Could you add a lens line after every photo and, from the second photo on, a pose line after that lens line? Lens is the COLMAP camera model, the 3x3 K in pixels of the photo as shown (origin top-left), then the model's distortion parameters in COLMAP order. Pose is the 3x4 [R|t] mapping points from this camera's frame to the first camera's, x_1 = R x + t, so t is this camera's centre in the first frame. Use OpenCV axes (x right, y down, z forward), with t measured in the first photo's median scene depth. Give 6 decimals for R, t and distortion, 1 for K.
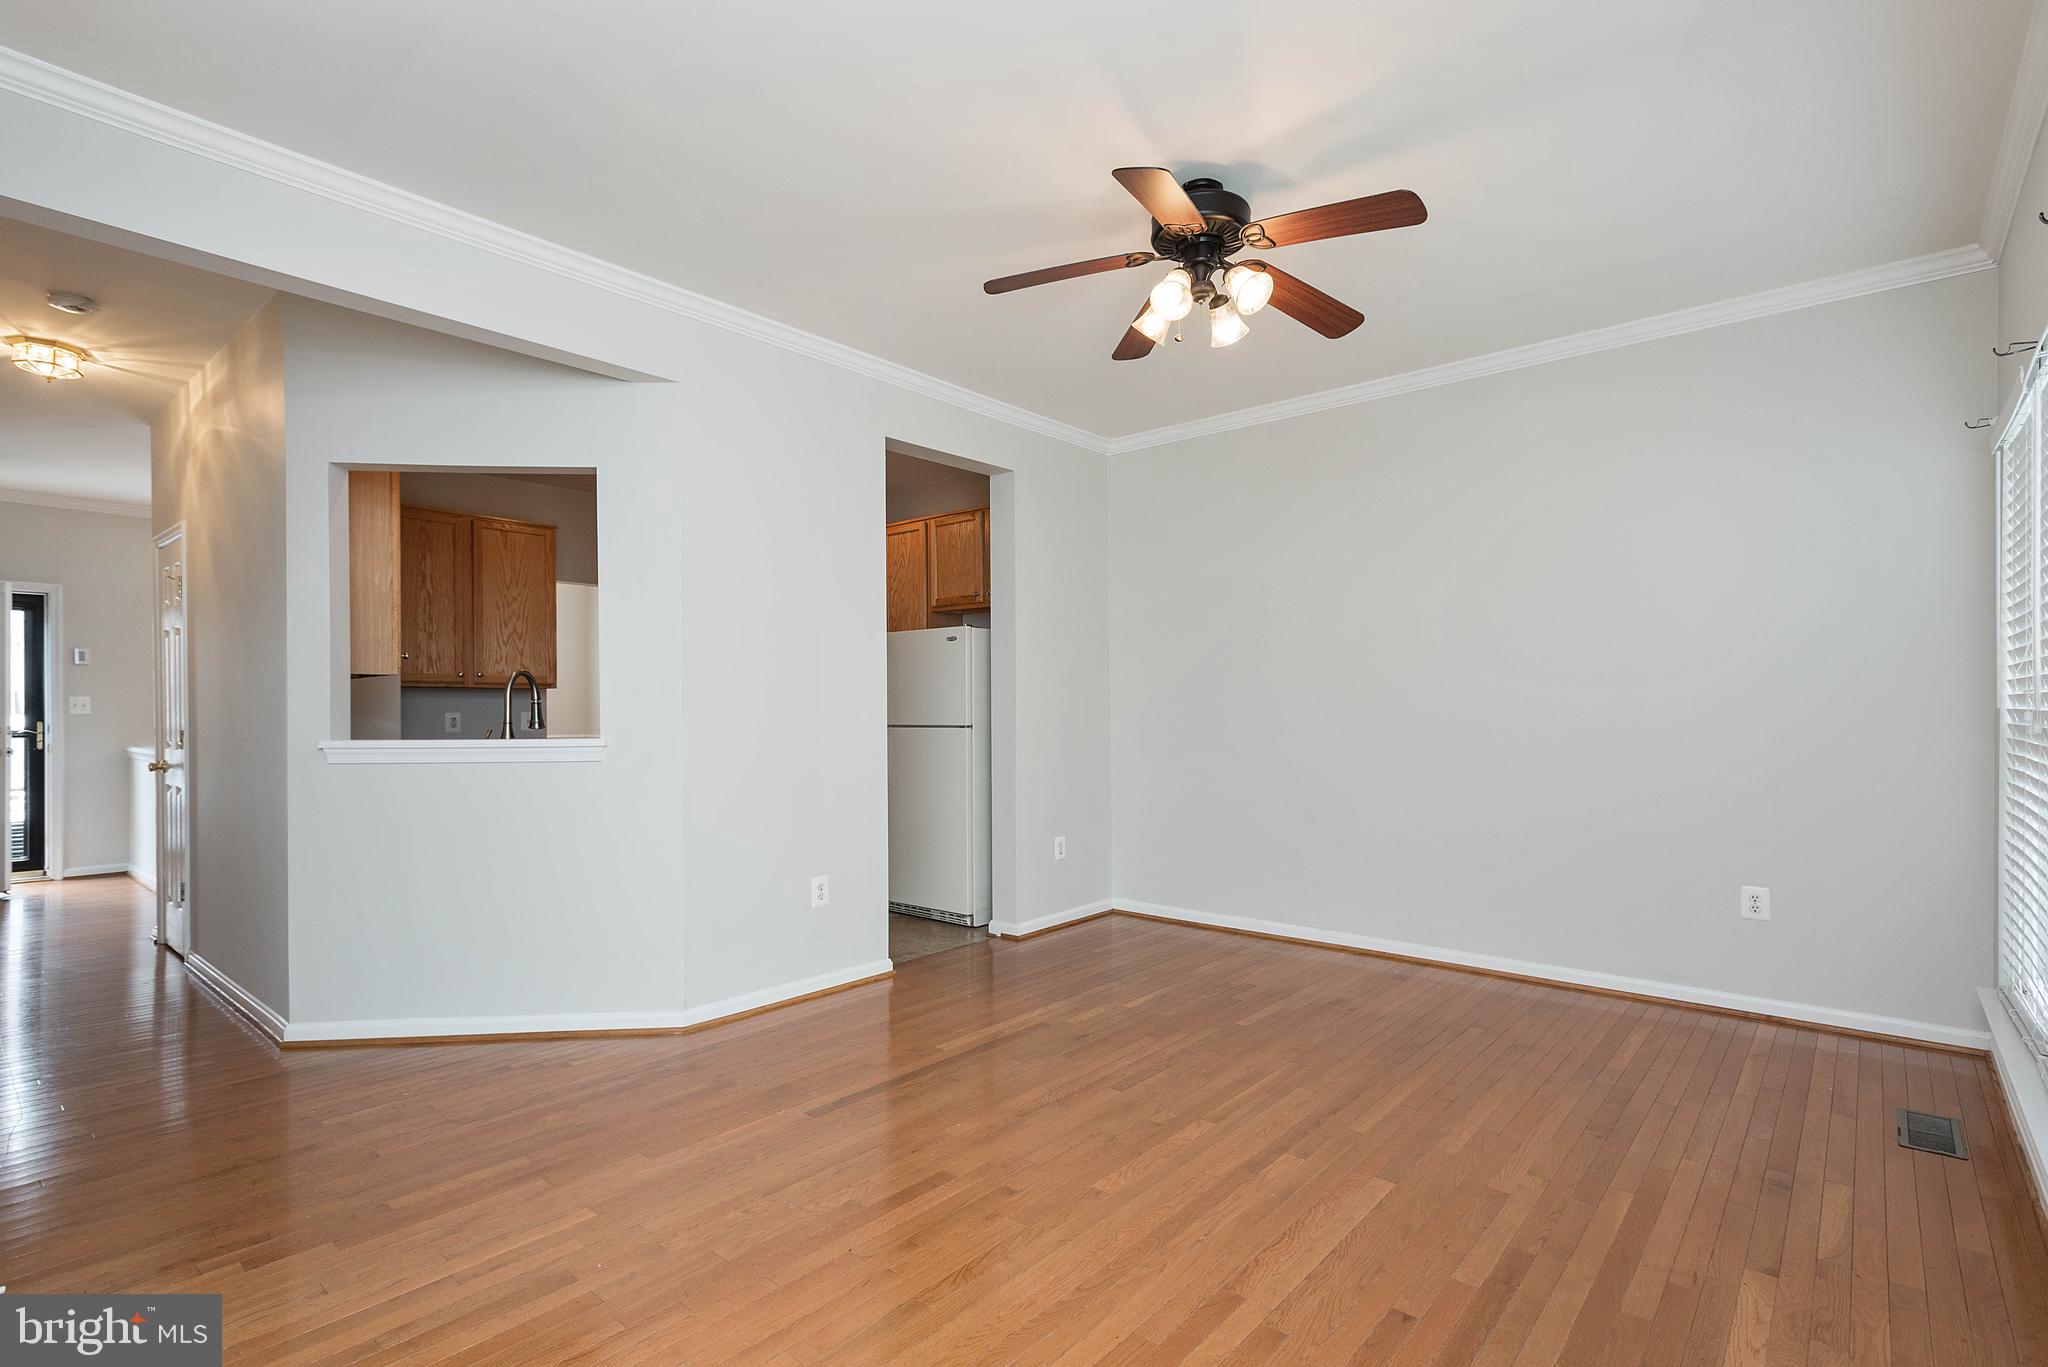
lens RADIAL K [[977.1, 0, 1023.5], [0, 977.1, 704.4], [0, 0, 1]] dist [0.002325, 0.000276]
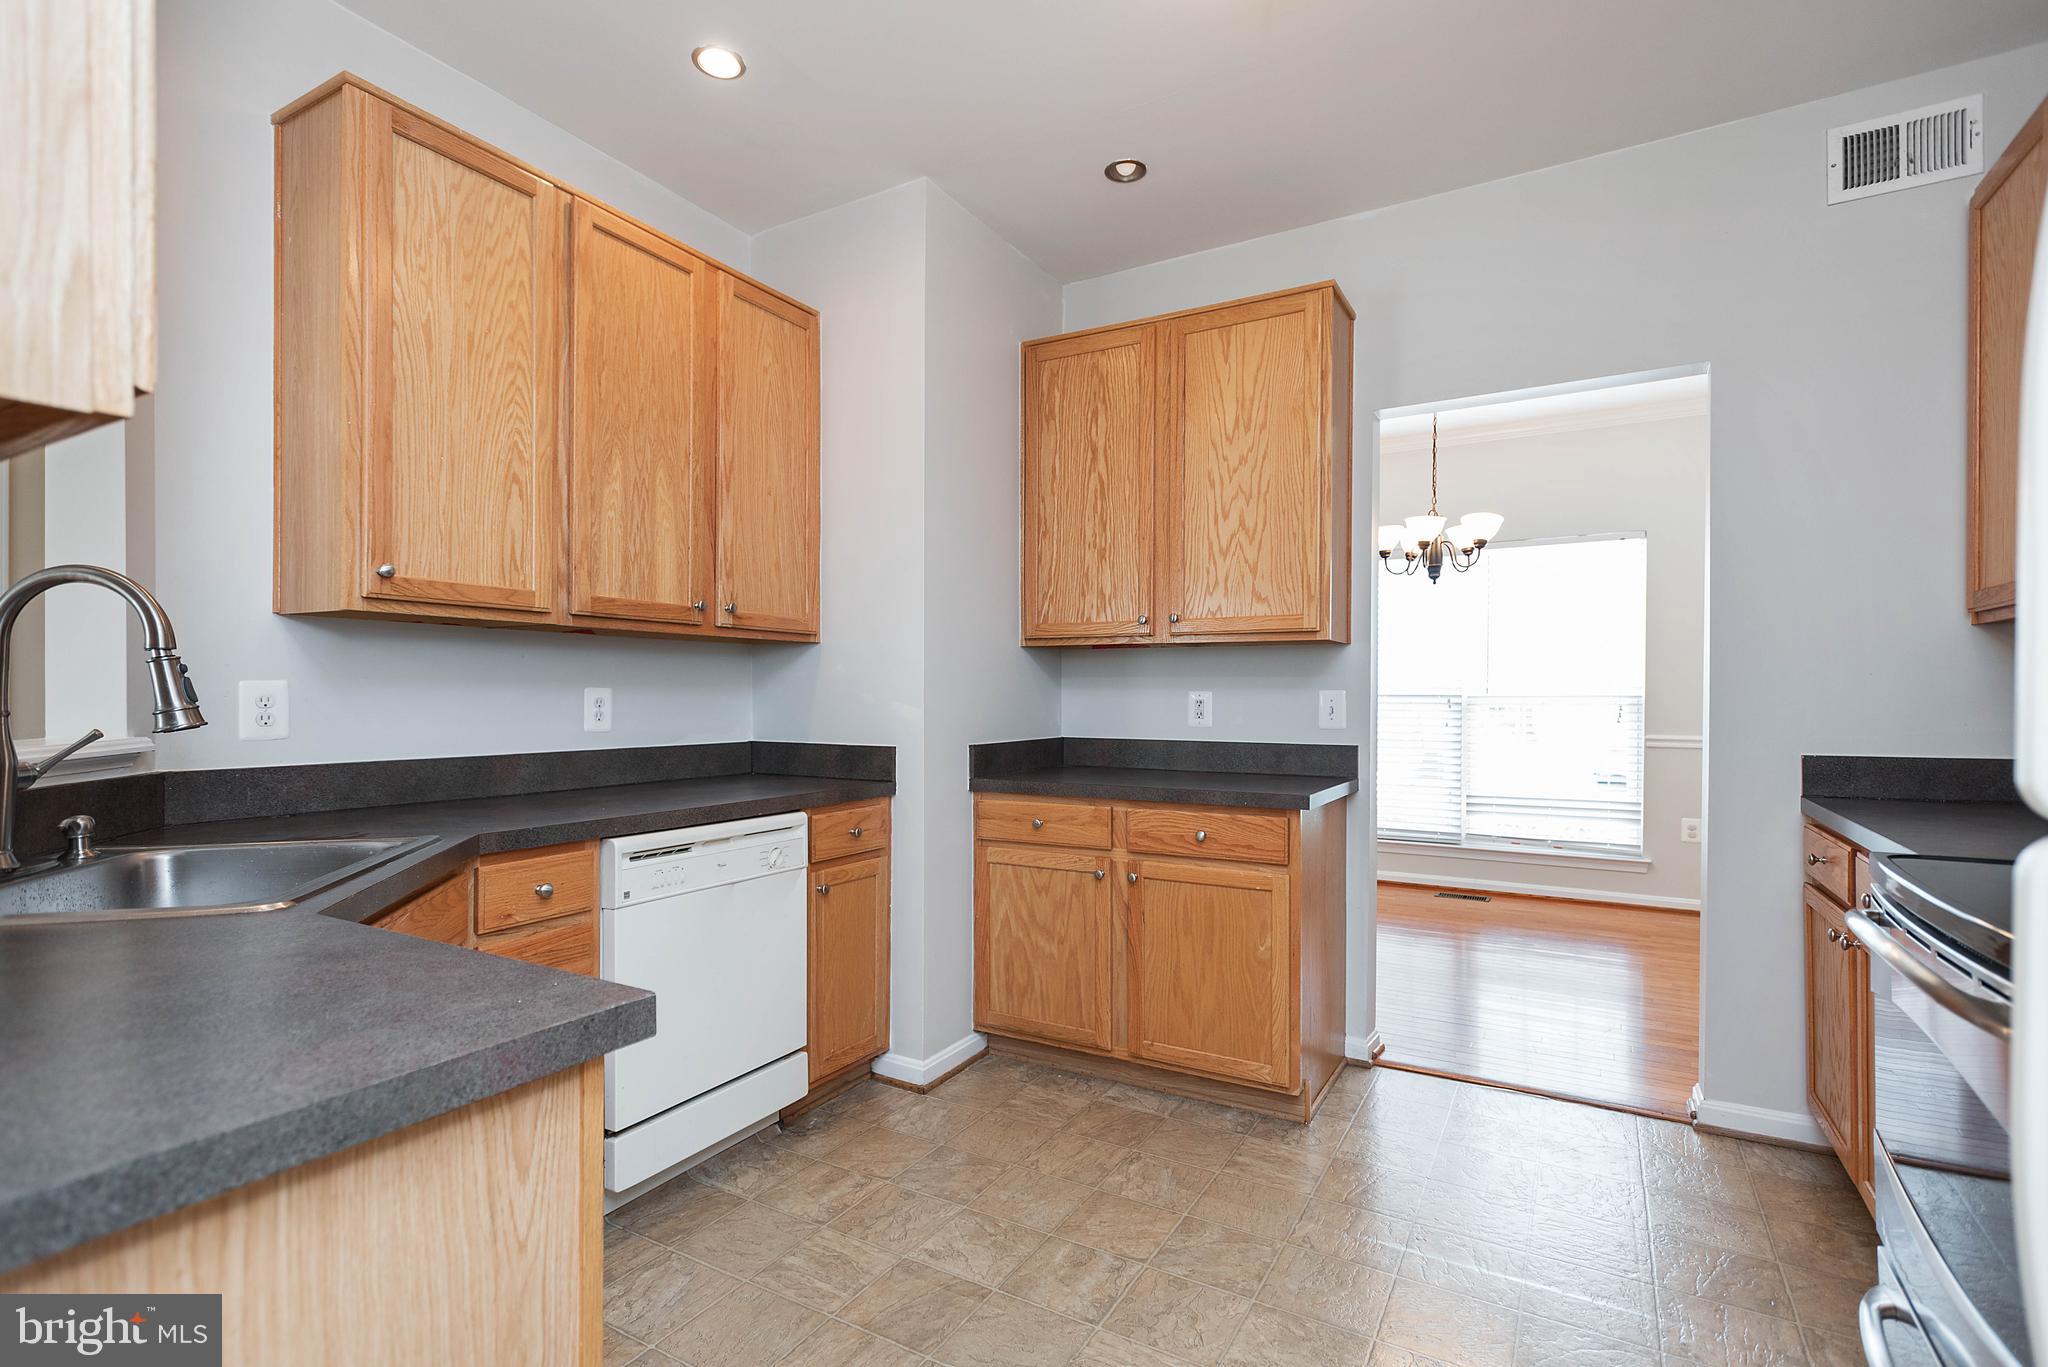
lens RADIAL K [[973.4, 0, 1024.0], [0, 973.4, 683.5], [0, 0, 1]] dist [-0.001054, -0.000033]
pose [[0.179948, -0.001786, -0.983674, -0.091540], [-0.000377, 0.999998, -0.001885, 0.007251], [0.983676, 0.000710, 0.179947, 1.196124]]
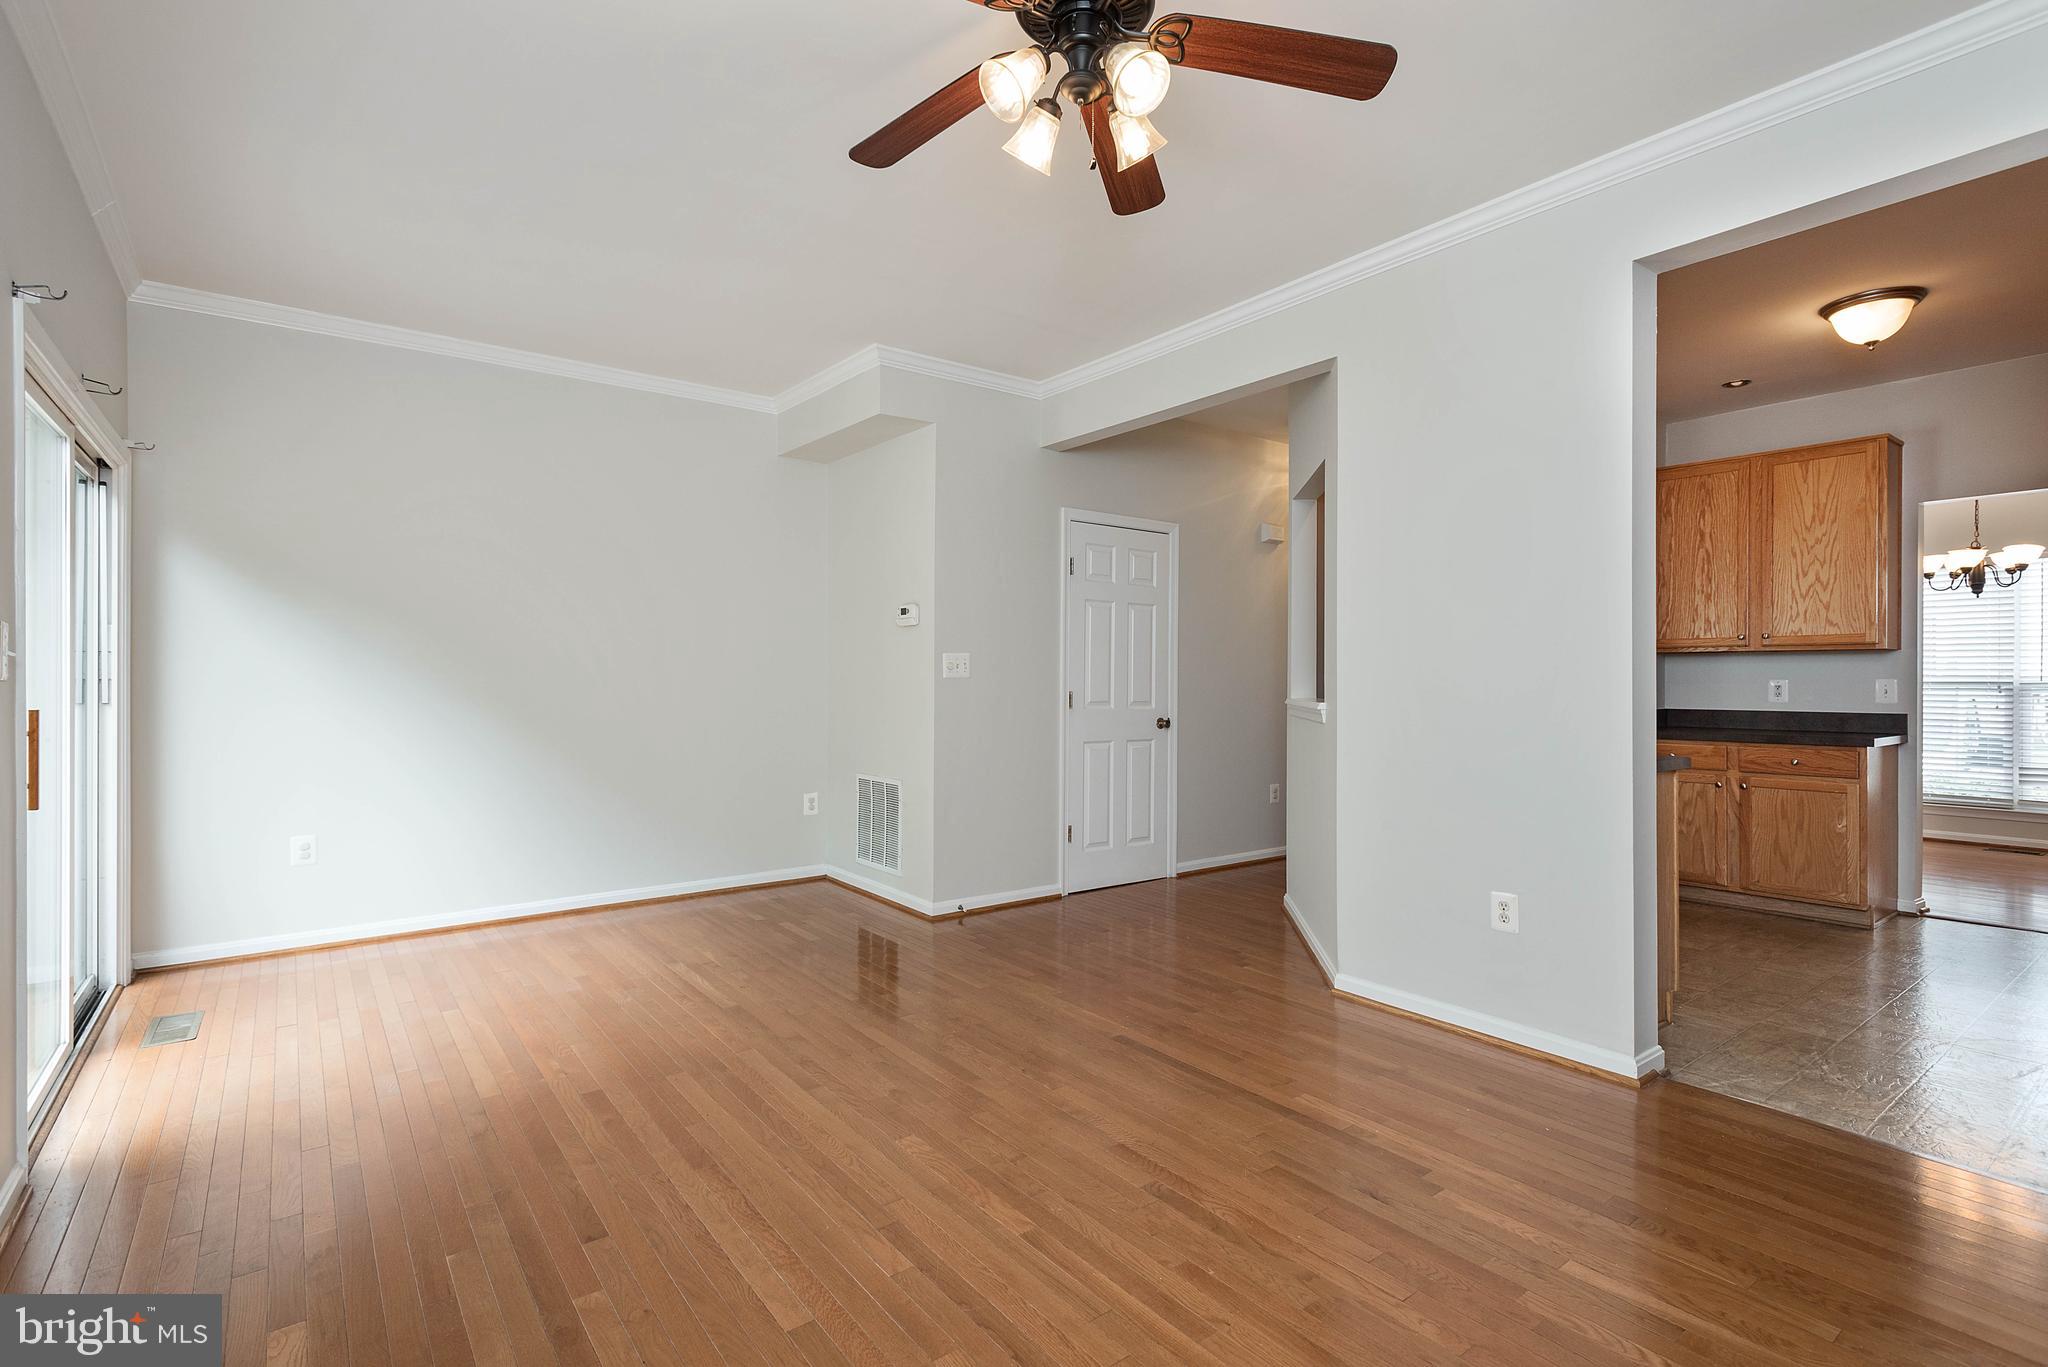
lens RADIAL K [[968.3, 0, 1021.8], [0, 968.3, 674.4], [0, 0, 1]] dist [0.022904, -0.011641]
pose [[-0.211524, 0.000943, -0.977372, 0.618127], [0.004167, 0.999991, 0.000063, 0.000839], [0.977364, -0.004059, -0.211526, 0.778281]]
